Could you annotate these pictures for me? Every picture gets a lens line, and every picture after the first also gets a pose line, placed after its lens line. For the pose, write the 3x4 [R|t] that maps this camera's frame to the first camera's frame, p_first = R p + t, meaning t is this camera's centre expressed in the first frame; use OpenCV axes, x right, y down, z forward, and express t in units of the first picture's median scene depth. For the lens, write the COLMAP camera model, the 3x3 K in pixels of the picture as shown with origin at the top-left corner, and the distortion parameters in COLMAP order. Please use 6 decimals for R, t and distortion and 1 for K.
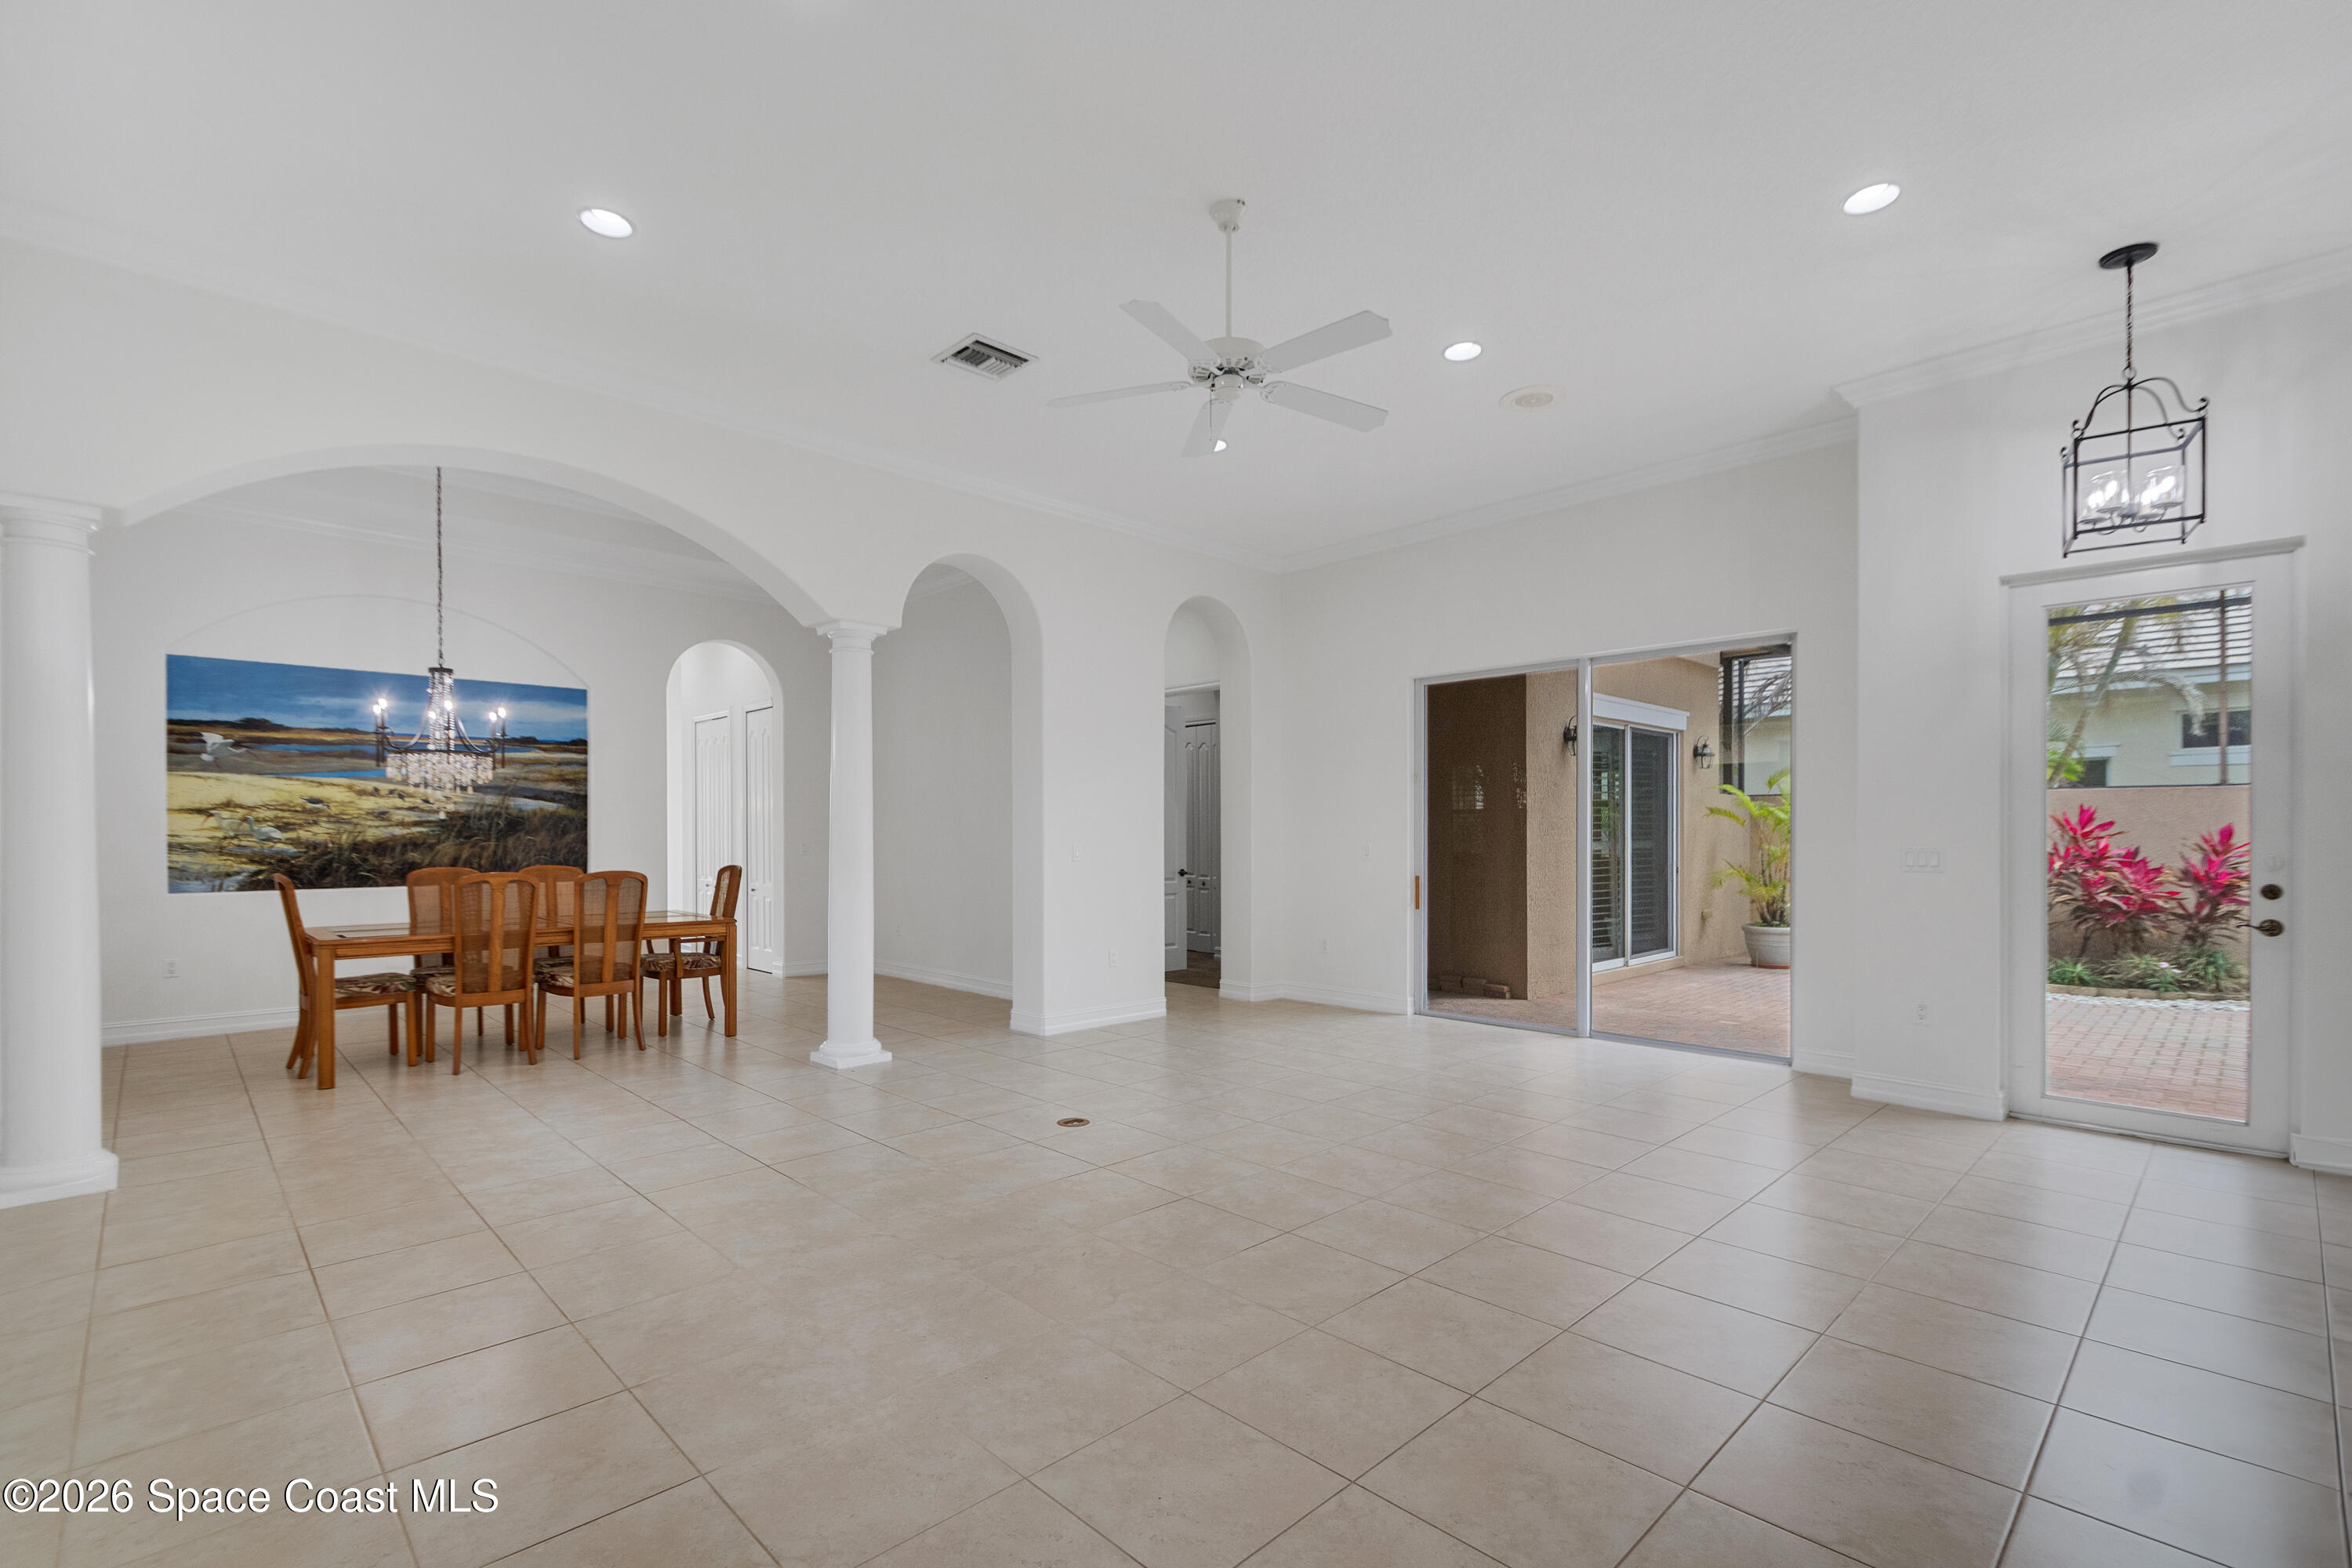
lens RADIAL K [[1052.9, 0, 1164.4], [0, 1052.9, 829.6], [0, 0, 1]] dist [0.002285, -0.000918]
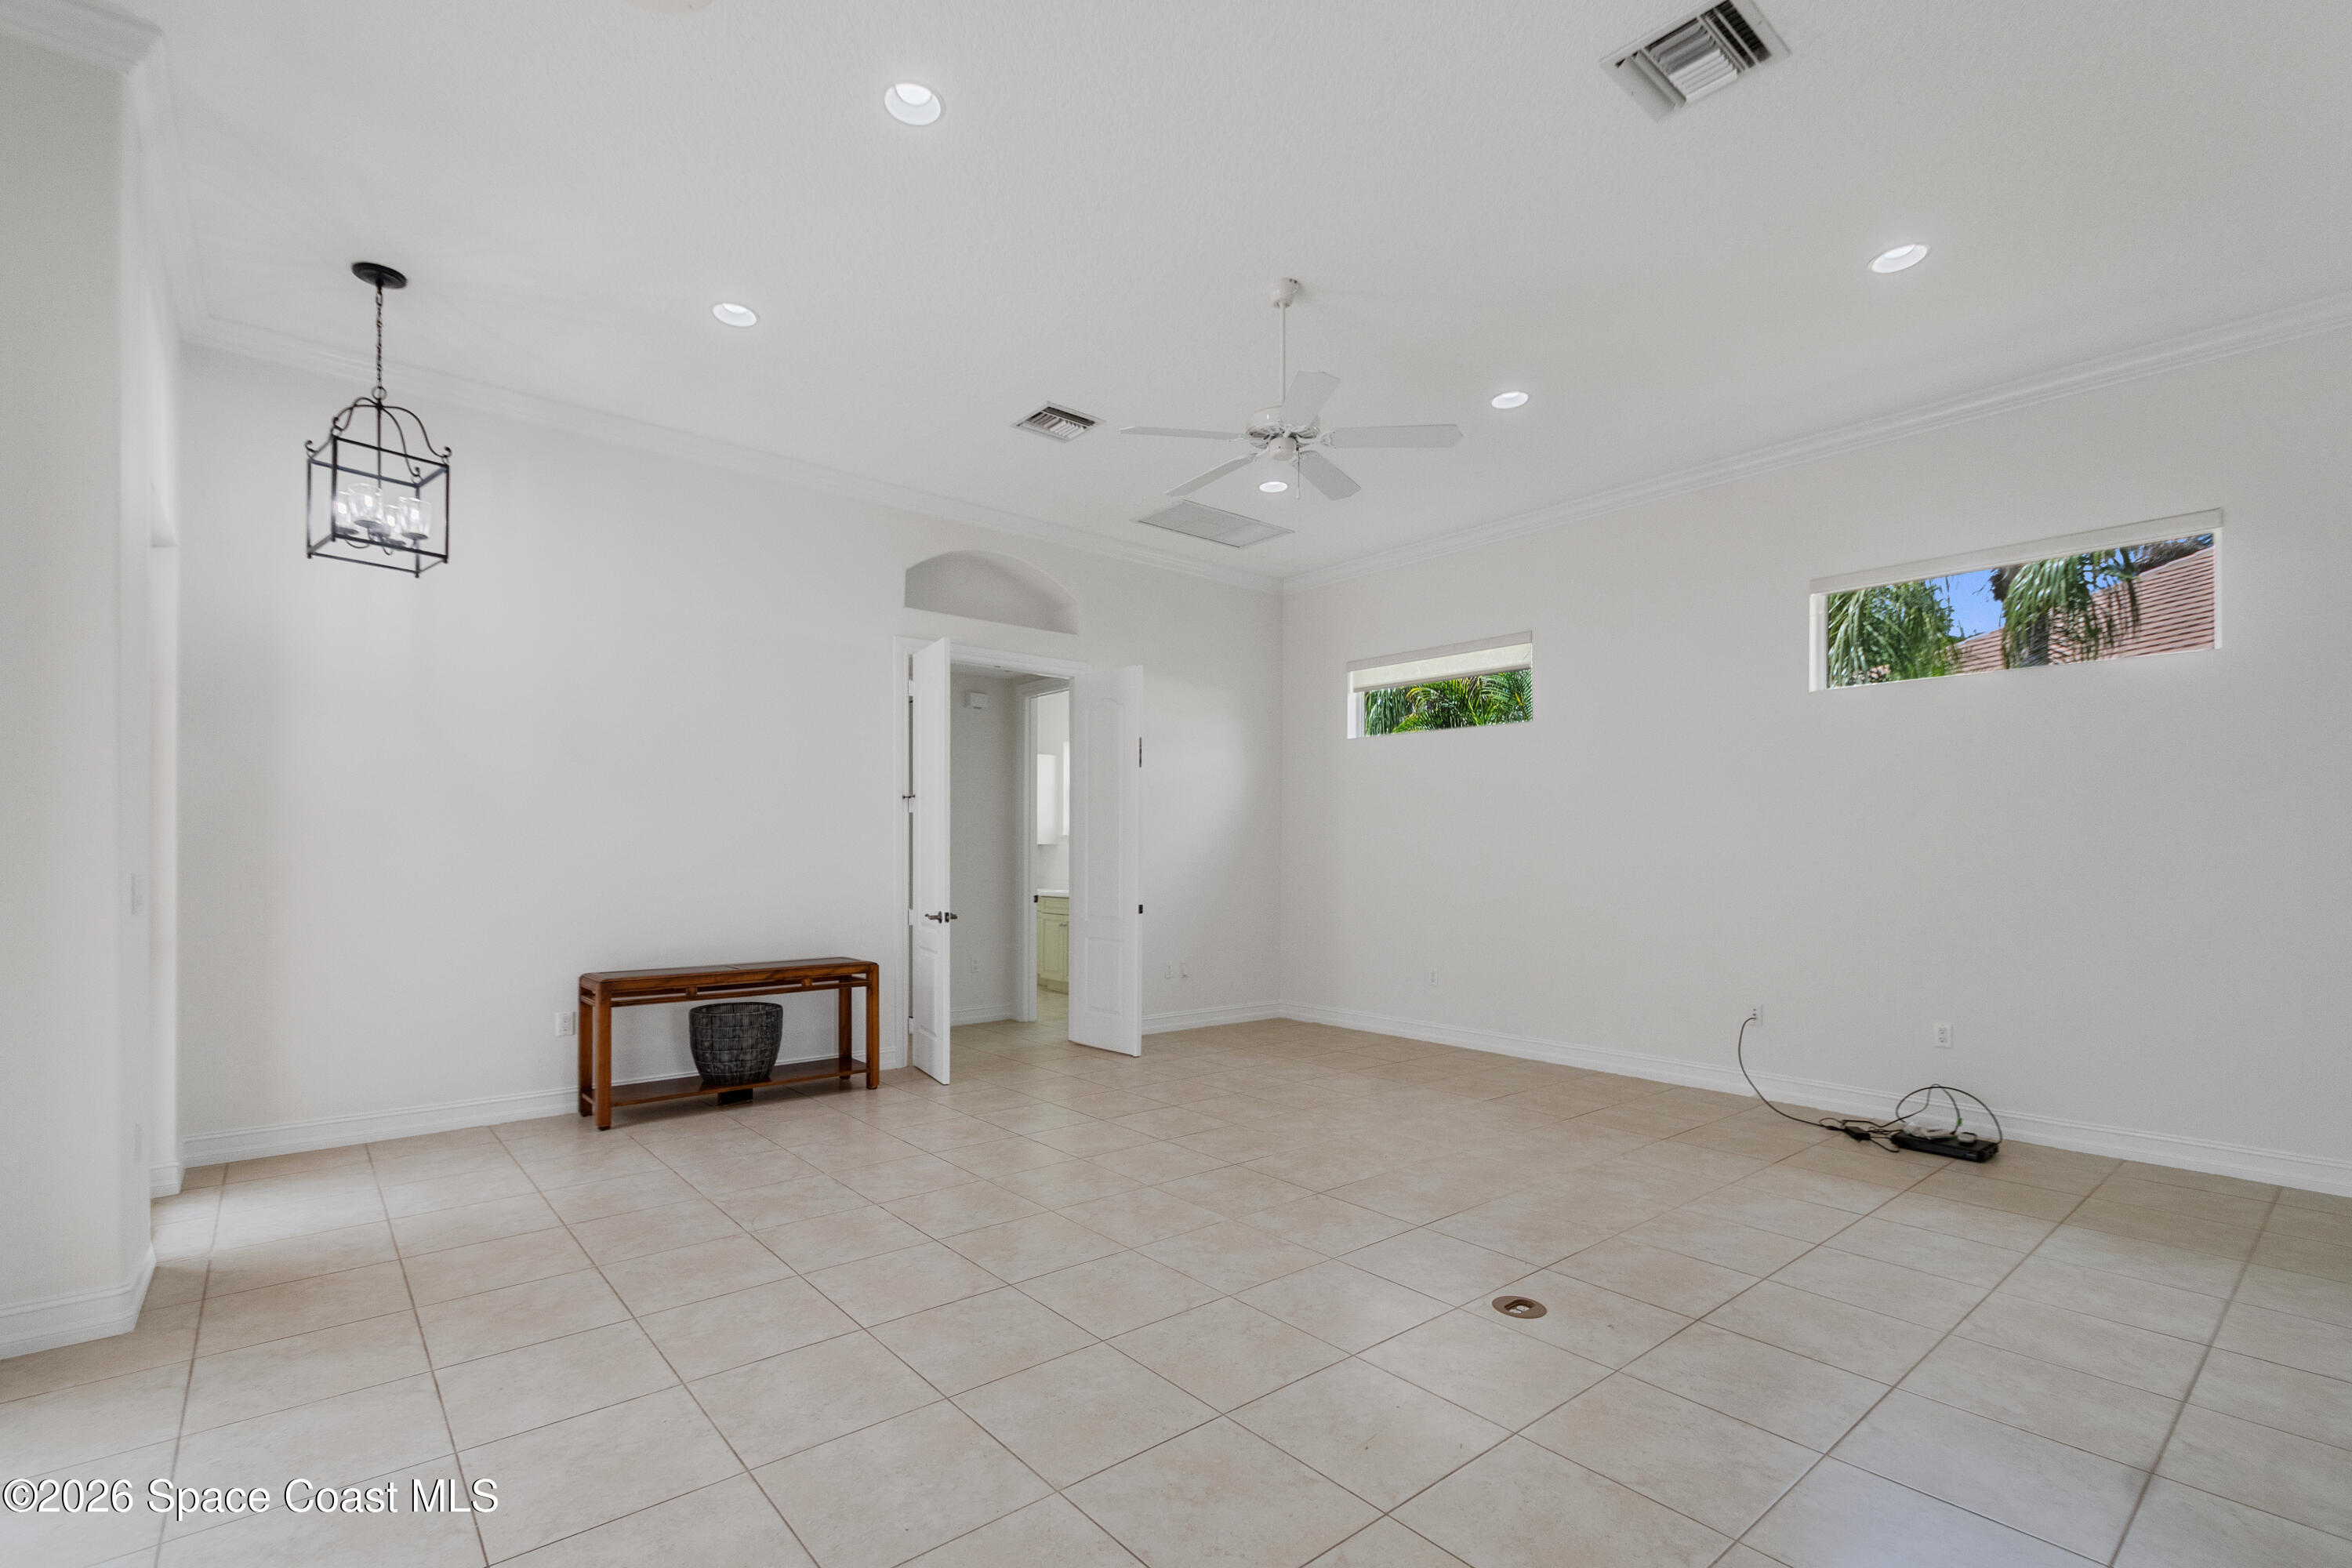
lens RADIAL K [[1050.4, 0, 1147.2], [0, 1050.4, 870.4], [0, 0, 1]] dist [0.000377, -0.000206]
pose [[-0.996960, -0.004795, 0.077765, 0.058287], [-0.004048, 0.999944, 0.009755, 0.004385], [-0.077807, 0.009410, -0.996924, 1.062407]]
